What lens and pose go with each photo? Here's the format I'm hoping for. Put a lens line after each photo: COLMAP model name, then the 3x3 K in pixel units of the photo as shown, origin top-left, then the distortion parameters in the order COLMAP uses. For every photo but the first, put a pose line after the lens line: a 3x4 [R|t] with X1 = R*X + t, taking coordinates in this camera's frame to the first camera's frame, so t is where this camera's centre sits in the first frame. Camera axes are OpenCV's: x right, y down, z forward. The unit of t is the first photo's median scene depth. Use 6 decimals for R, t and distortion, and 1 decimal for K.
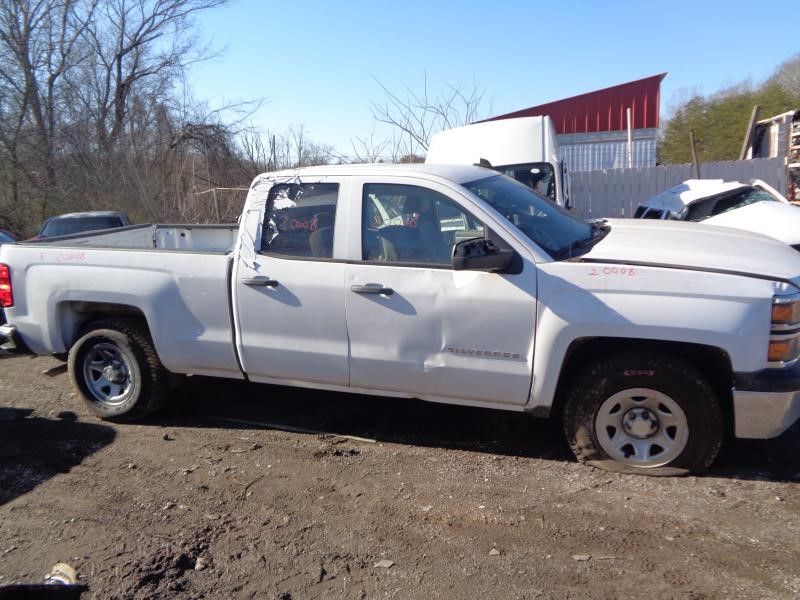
lens RADIAL K [[597.7, 0, 400.0], [0, 597.7, 300.0], [0, 0, 1]] dist [0.004949, 0.003374]
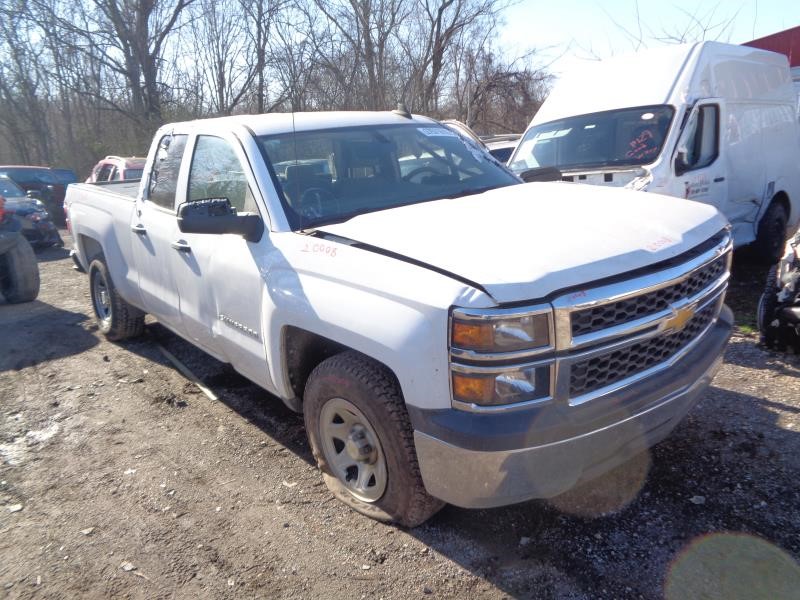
lens RADIAL K [[597.7, 0, 400.0], [0, 597.7, 300.0], [0, 0, 1]] dist [0.004949, 0.003374]
pose [[0.861070, 0.132504, -0.490919, 0.810822], [-0.091758, 0.990092, 0.106292, -0.072875], [0.500139, -0.046479, 0.864697, 0.344496]]
